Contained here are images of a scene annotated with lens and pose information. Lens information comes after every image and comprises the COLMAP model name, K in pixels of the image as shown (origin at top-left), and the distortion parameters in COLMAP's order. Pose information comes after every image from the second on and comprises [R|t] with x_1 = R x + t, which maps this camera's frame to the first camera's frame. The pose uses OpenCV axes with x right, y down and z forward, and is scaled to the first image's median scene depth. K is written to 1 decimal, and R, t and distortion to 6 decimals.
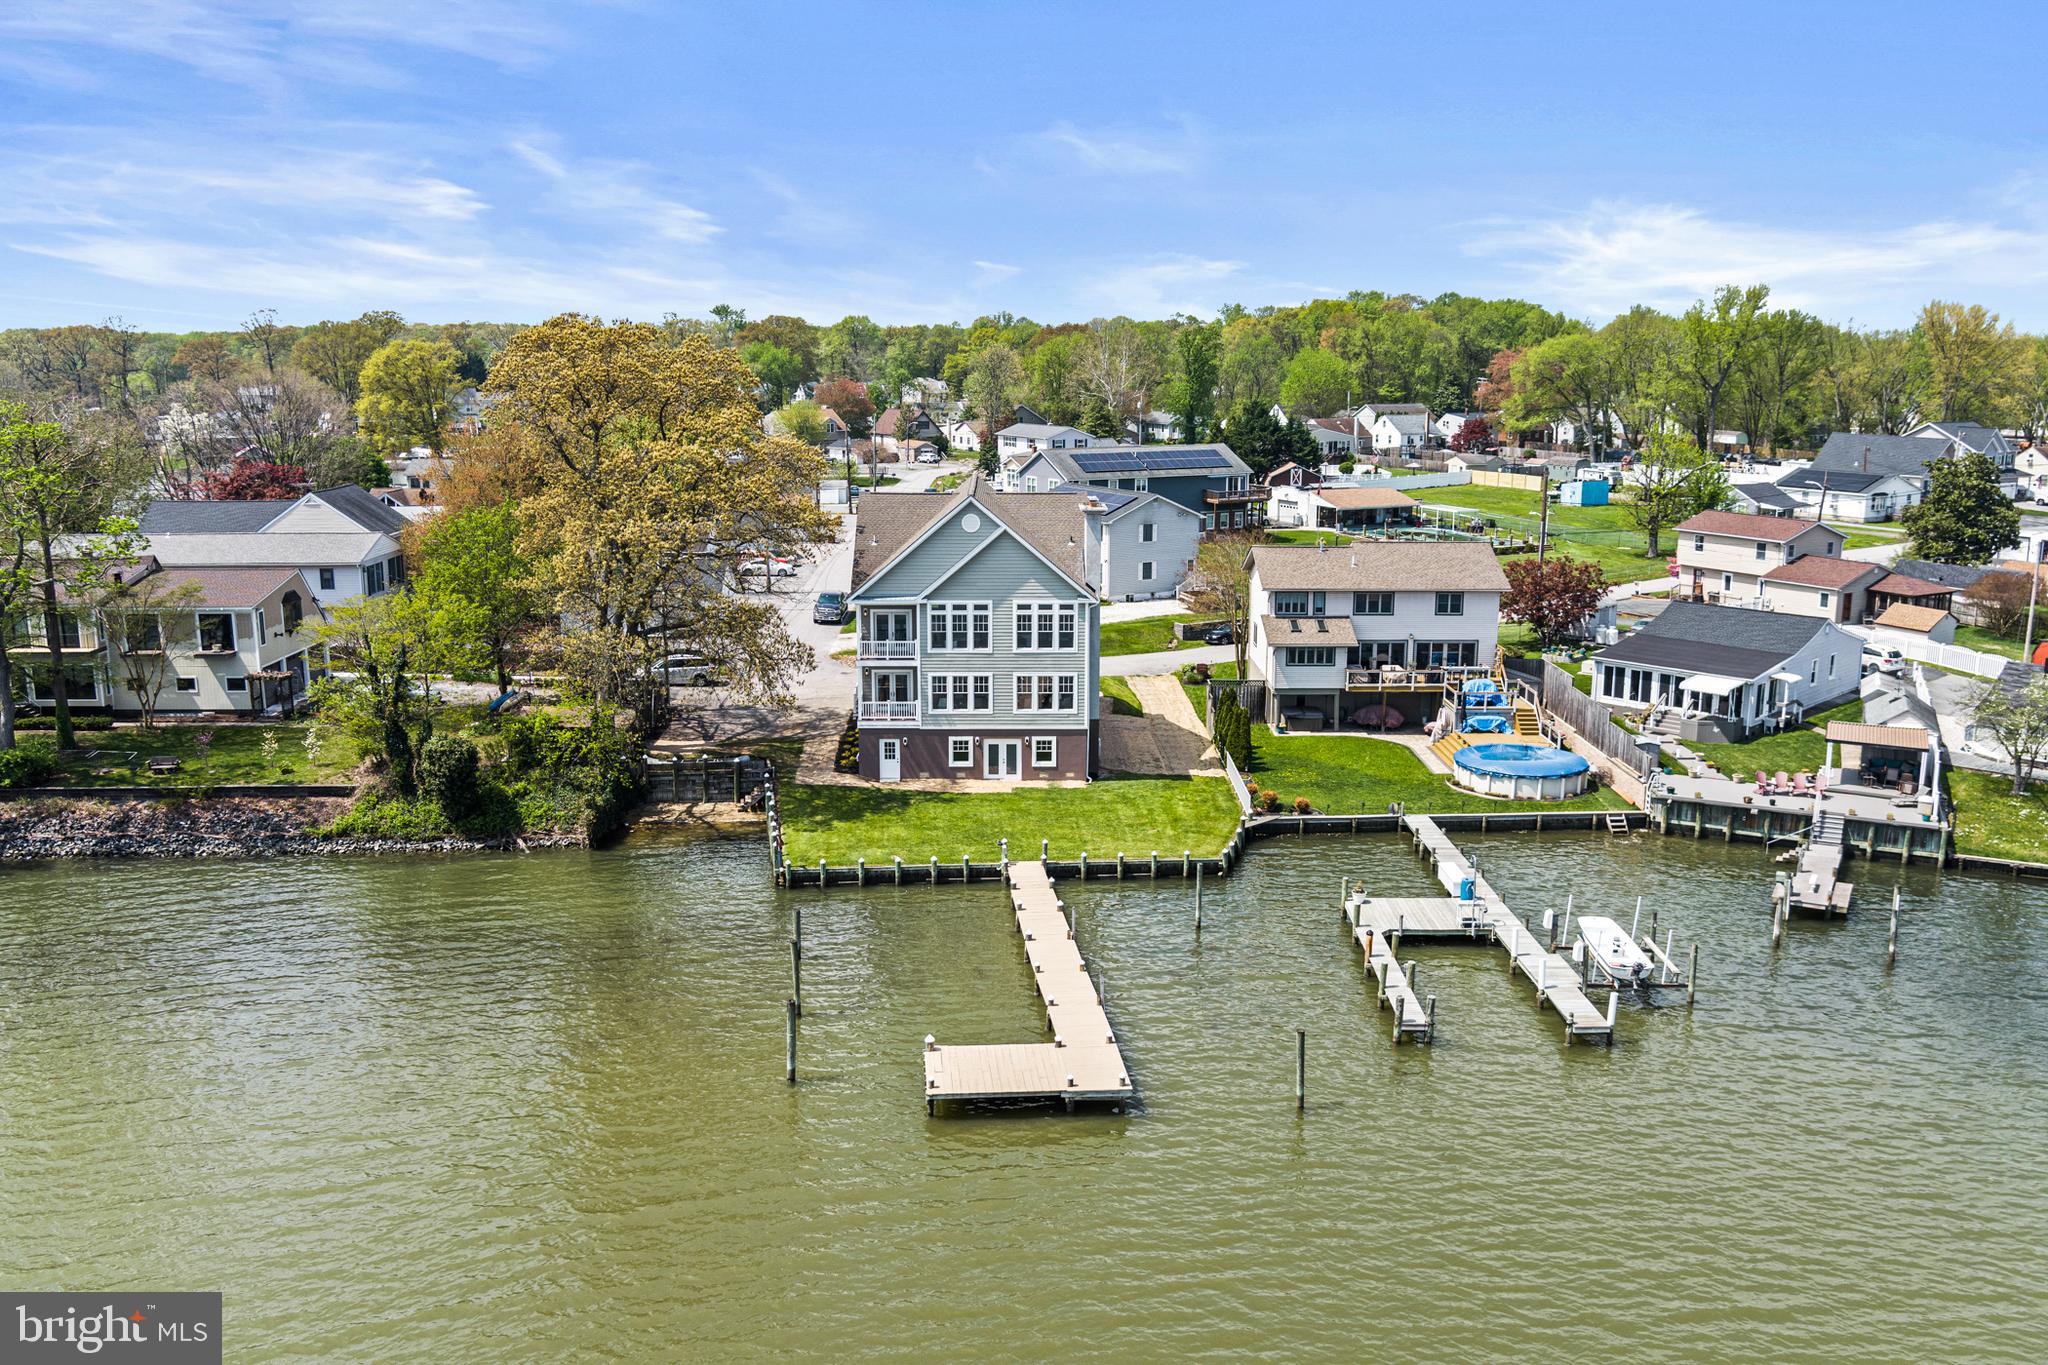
lens RADIAL K [[1663.5, 0, 1024.0], [0, 1663.5, 682.5], [0, 0, 1]] dist [-0.071305, 0.004410]
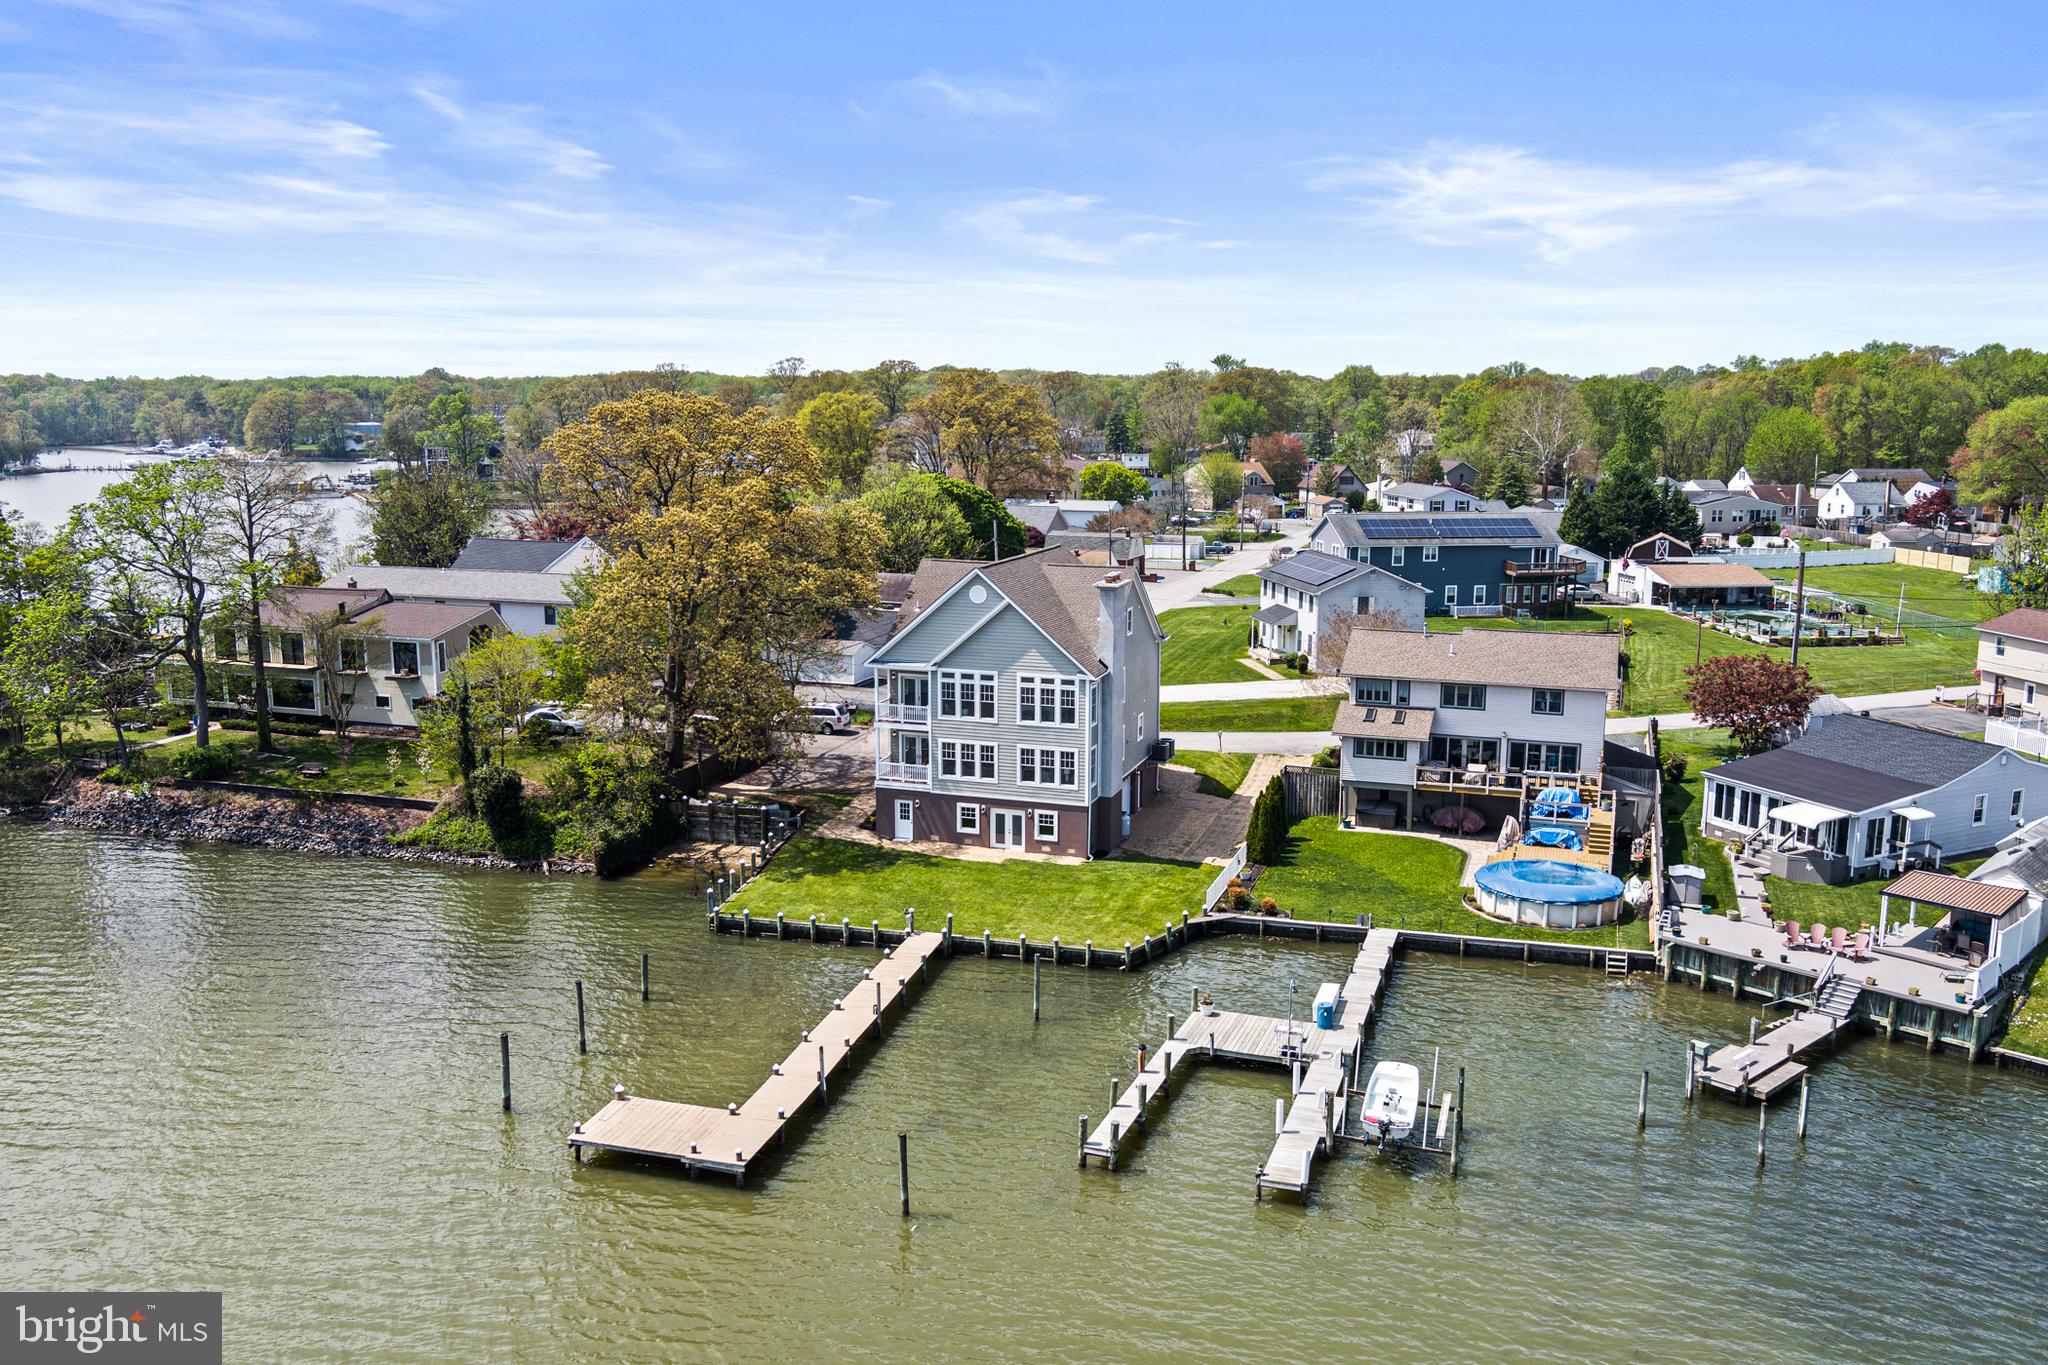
lens RADIAL K [[1663.5, 0, 1024.0], [0, 1663.5, 682.5], [0, 0, 1]] dist [-0.071305, 0.004410]
pose [[0.942017, 0.059777, -0.330198, 0.324201], [-0.068437, 0.997548, -0.014653, -0.028494], [0.328513, 0.036402, 0.943798, 0.051250]]
